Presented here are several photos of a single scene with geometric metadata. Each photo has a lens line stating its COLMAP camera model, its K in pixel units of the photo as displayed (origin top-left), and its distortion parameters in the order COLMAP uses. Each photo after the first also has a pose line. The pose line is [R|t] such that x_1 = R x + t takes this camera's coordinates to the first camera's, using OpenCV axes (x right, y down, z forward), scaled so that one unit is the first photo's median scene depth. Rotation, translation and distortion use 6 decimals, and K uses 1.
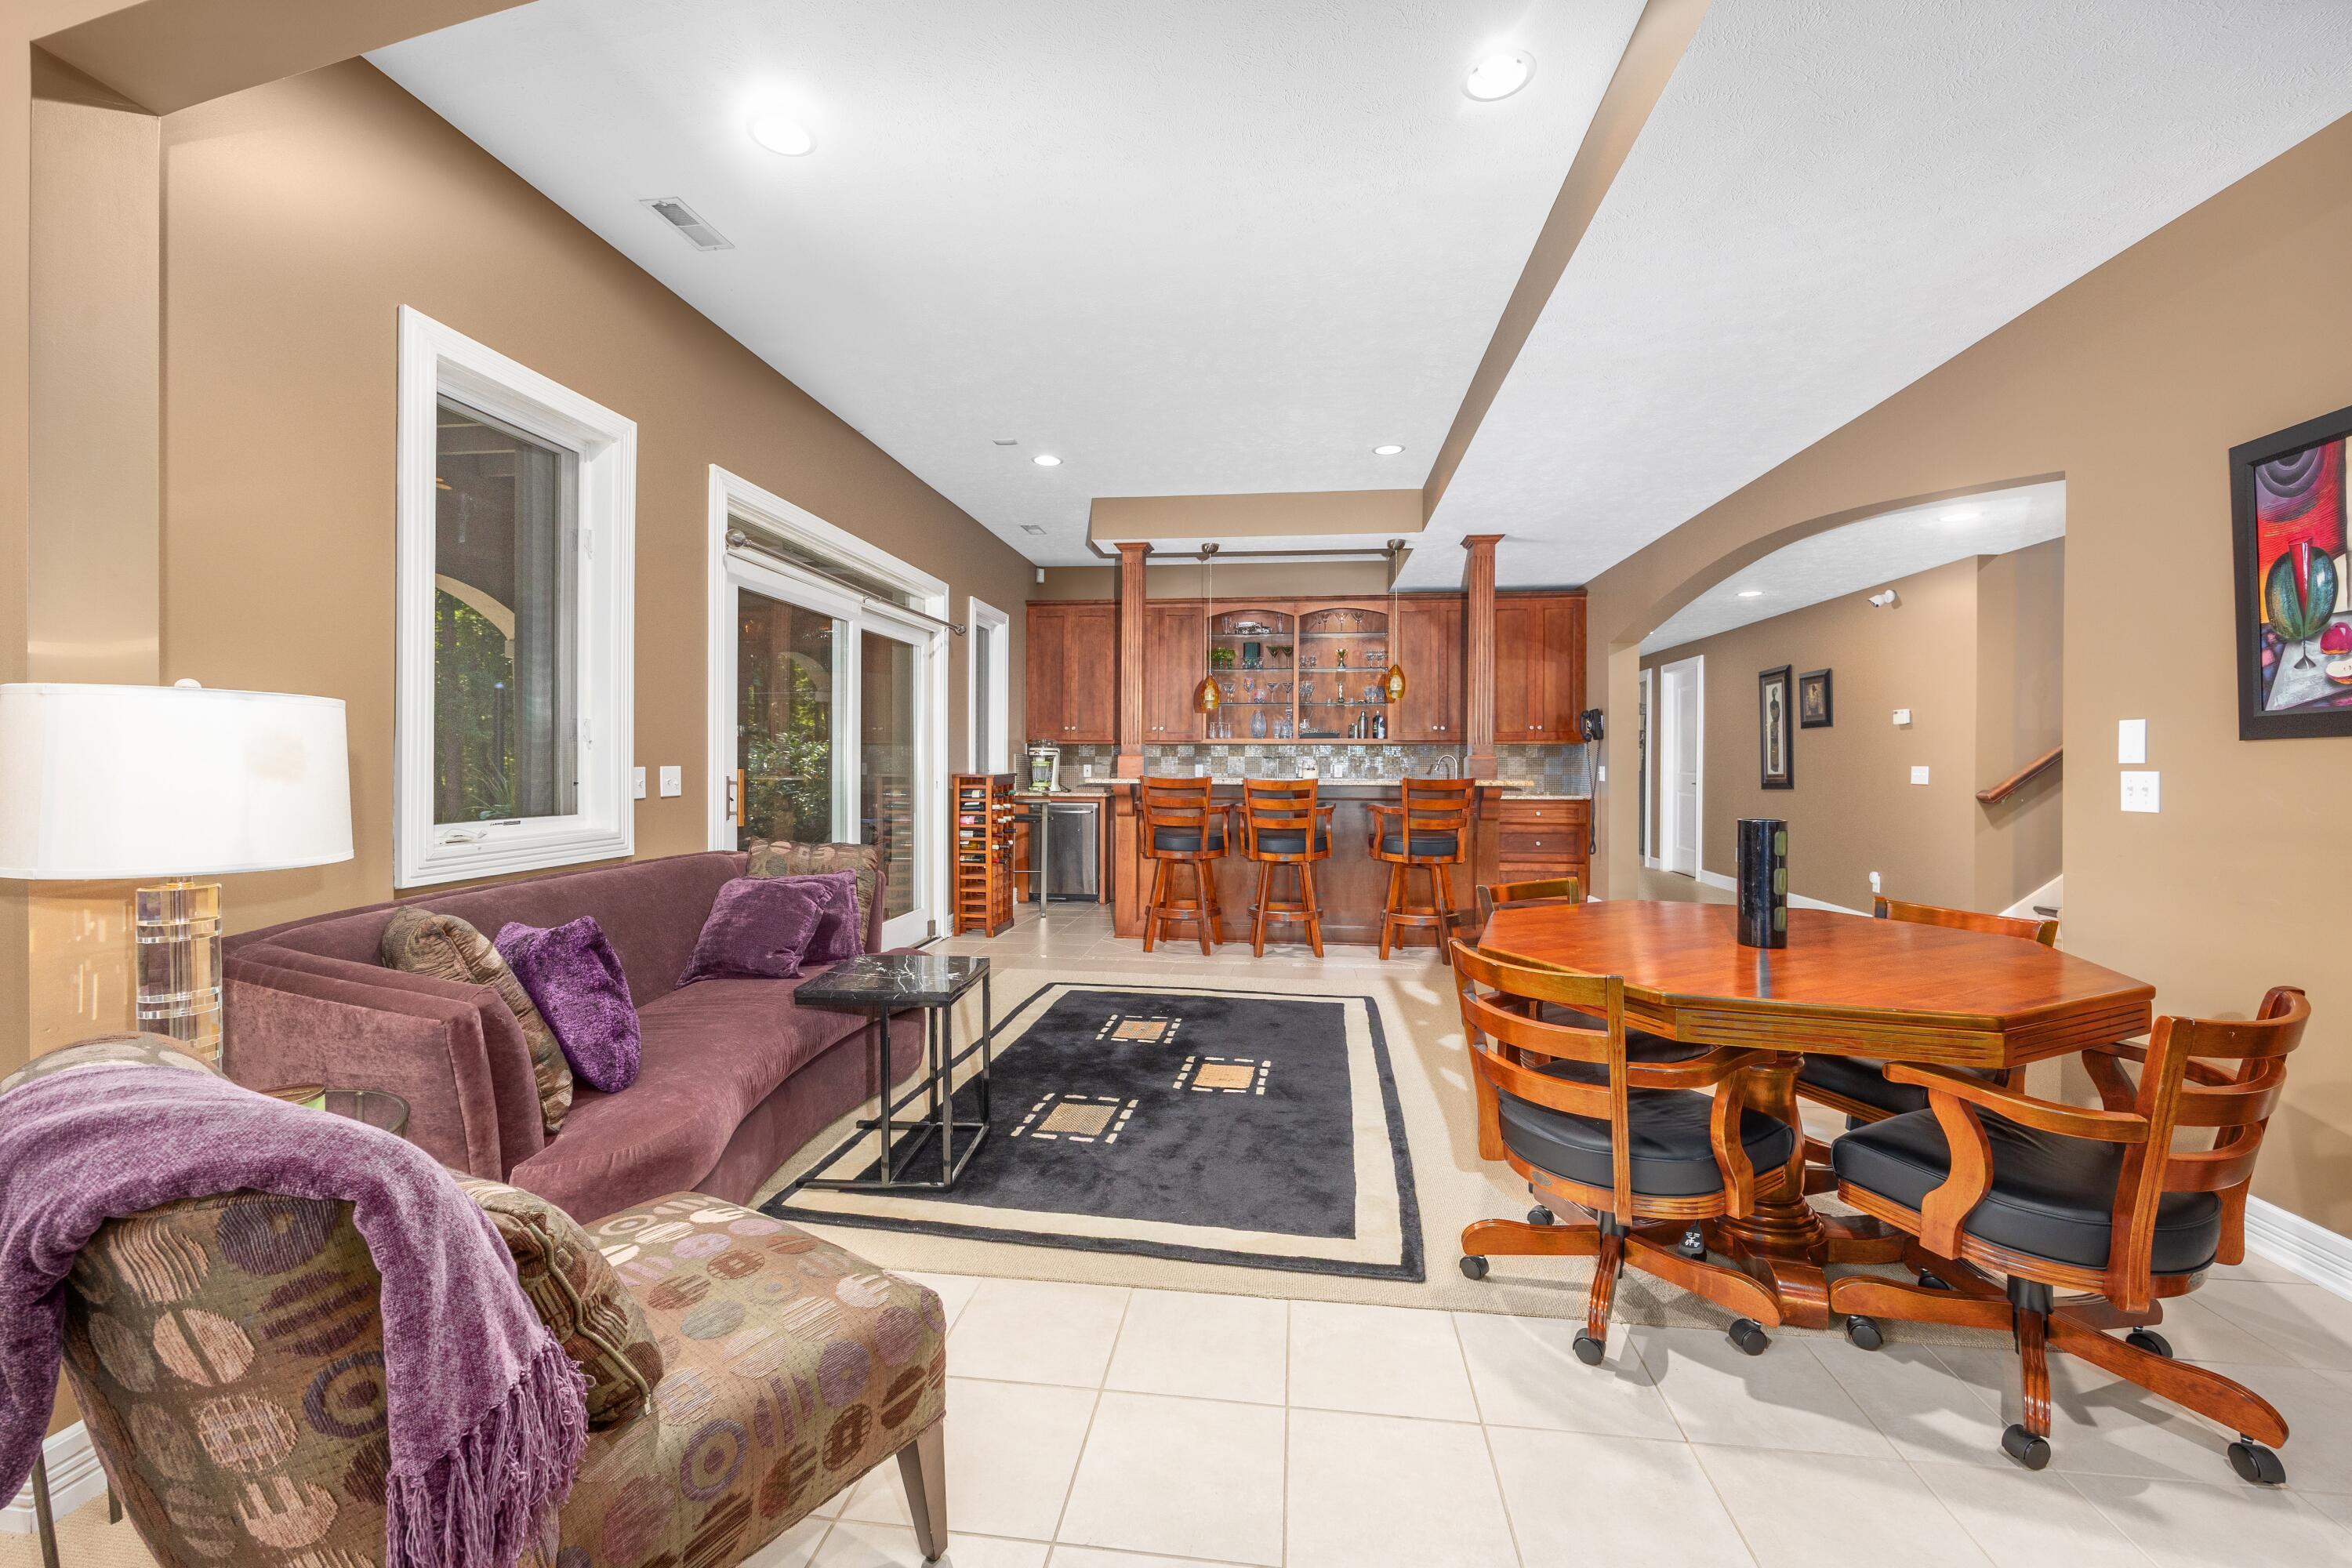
lens RADIAL K [[941.9, 0, 1180.4], [0, 941.9, 775.5], [0, 0, 1]] dist [-0.005655, 0.000692]
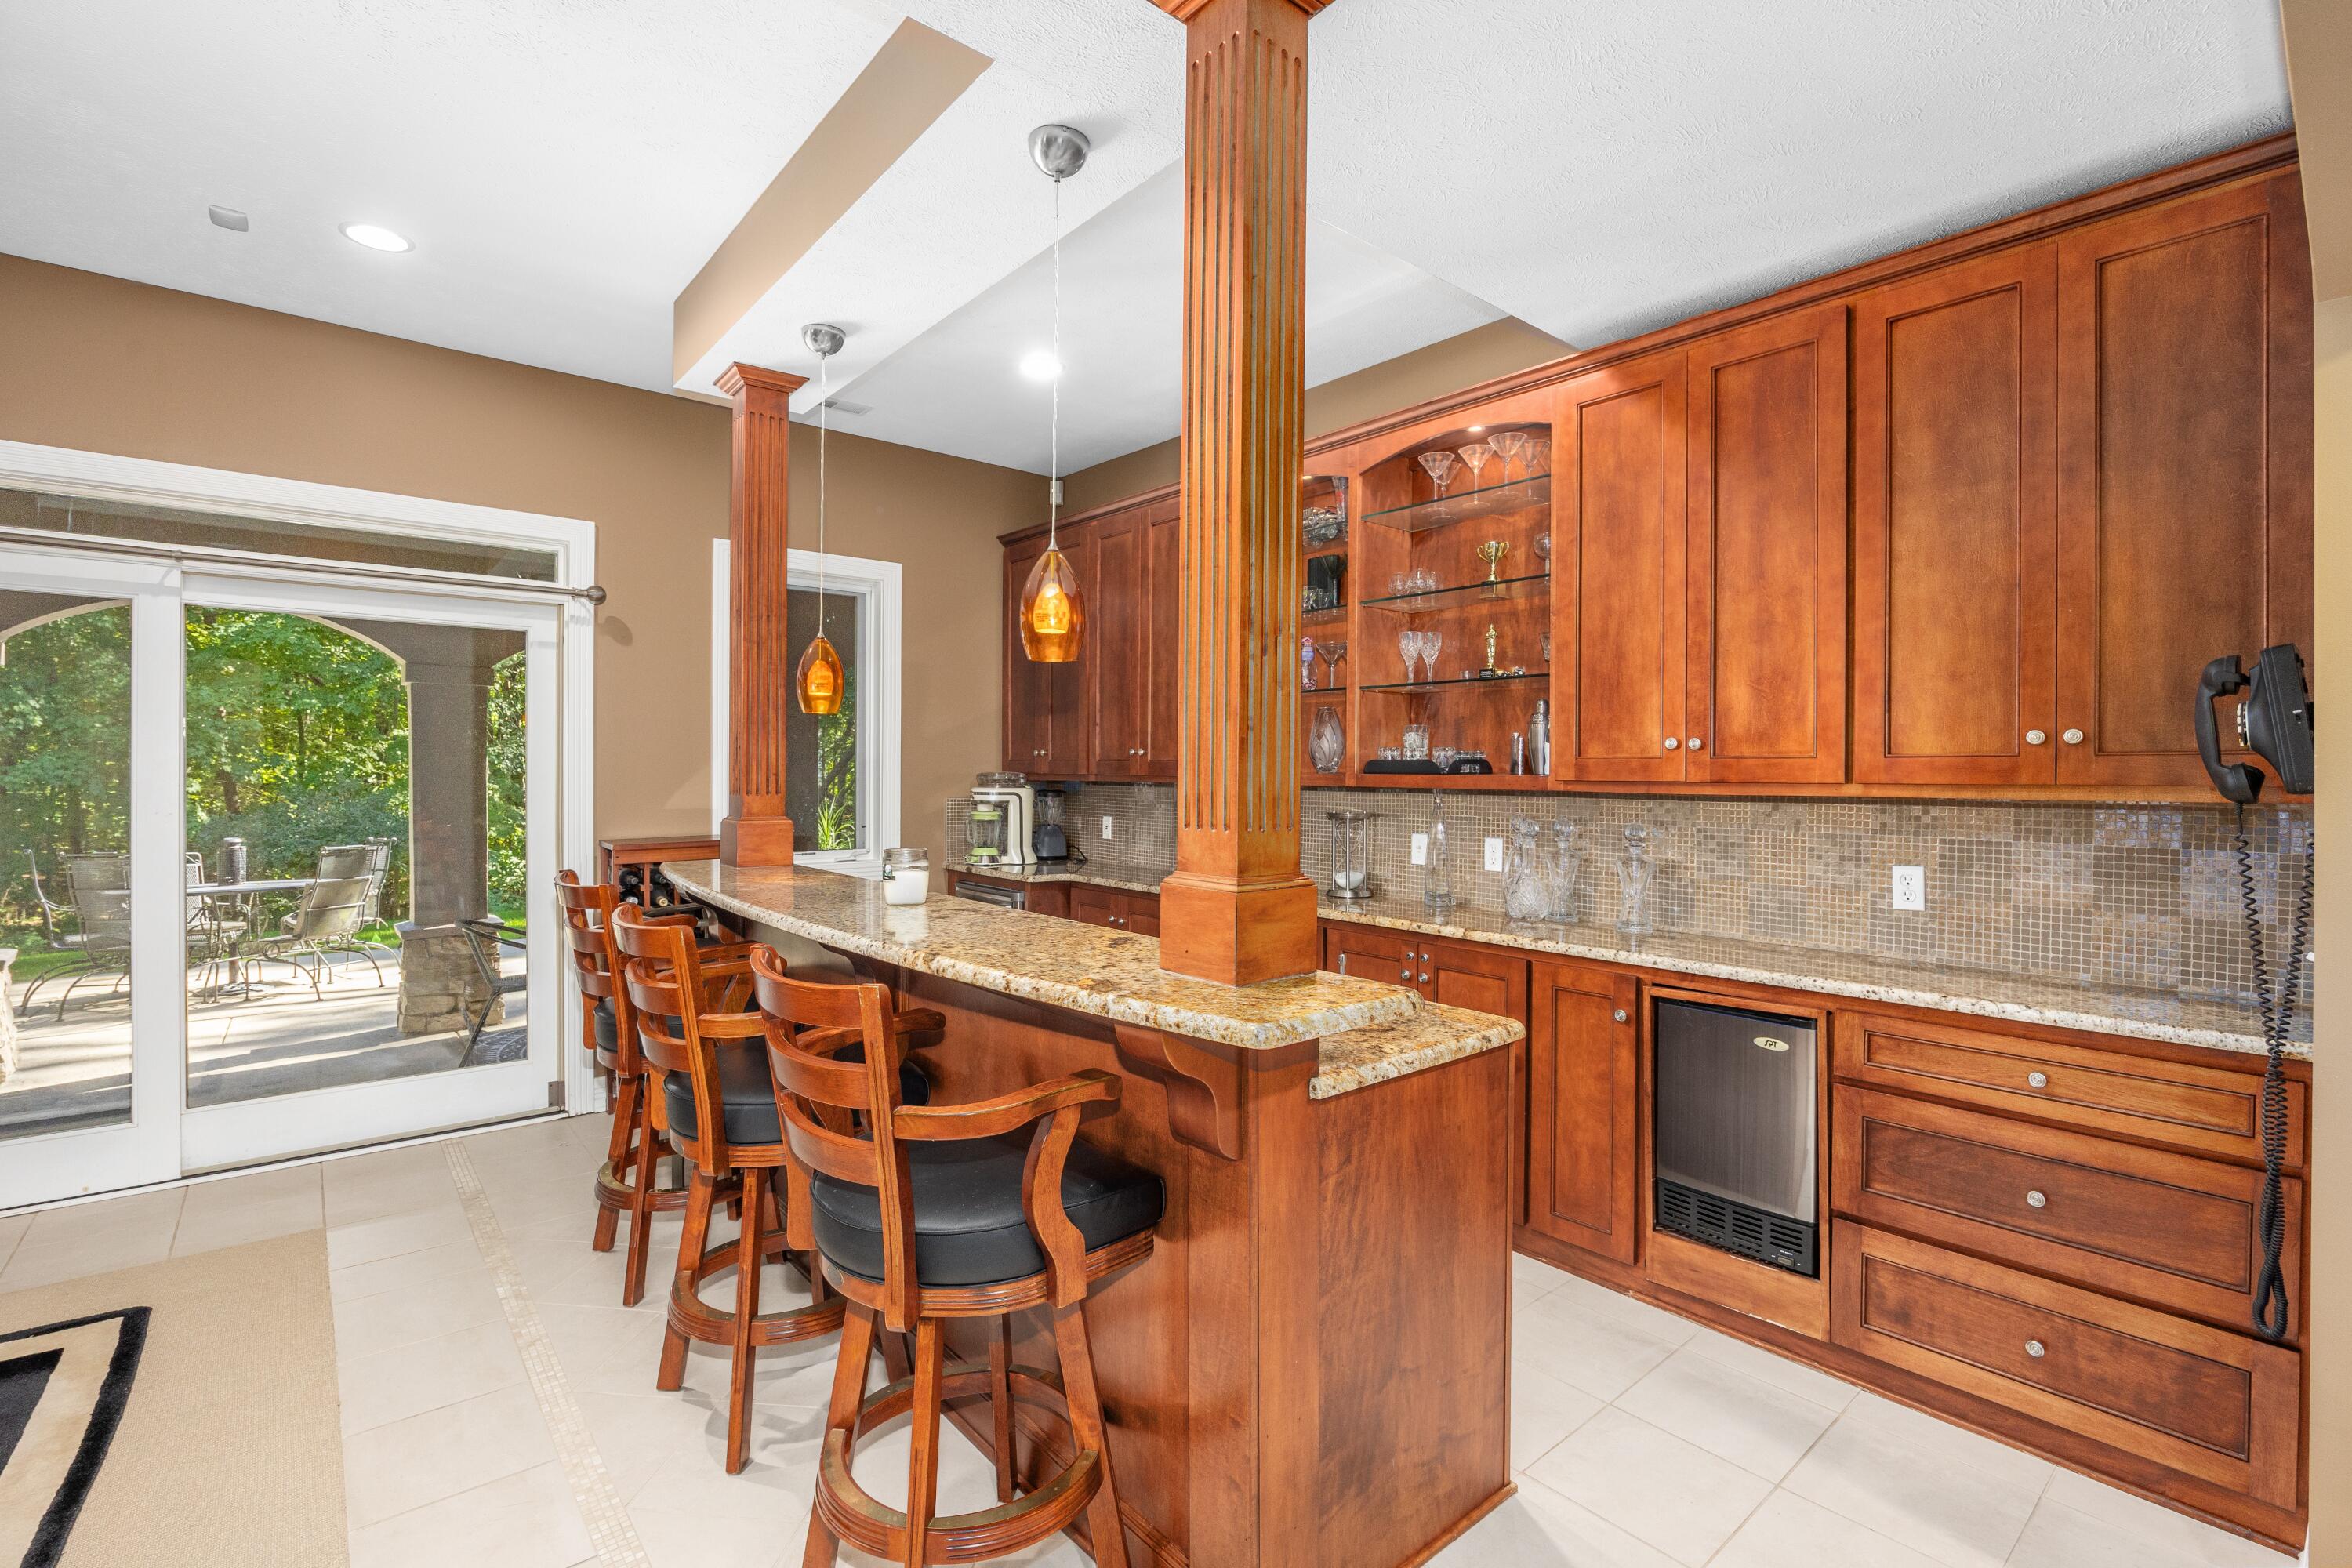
lens RADIAL K [[1060.7, 0, 1189.4], [0, 1060.7, 773.1], [0, 0, 1]] dist [-0.015472, 0.000022]
pose [[0.735244, 0.002633, -0.677798, 0.489086], [-0.014158, 0.999834, -0.011473, -0.042062], [0.677655, 0.018032, 0.735159, 0.777977]]
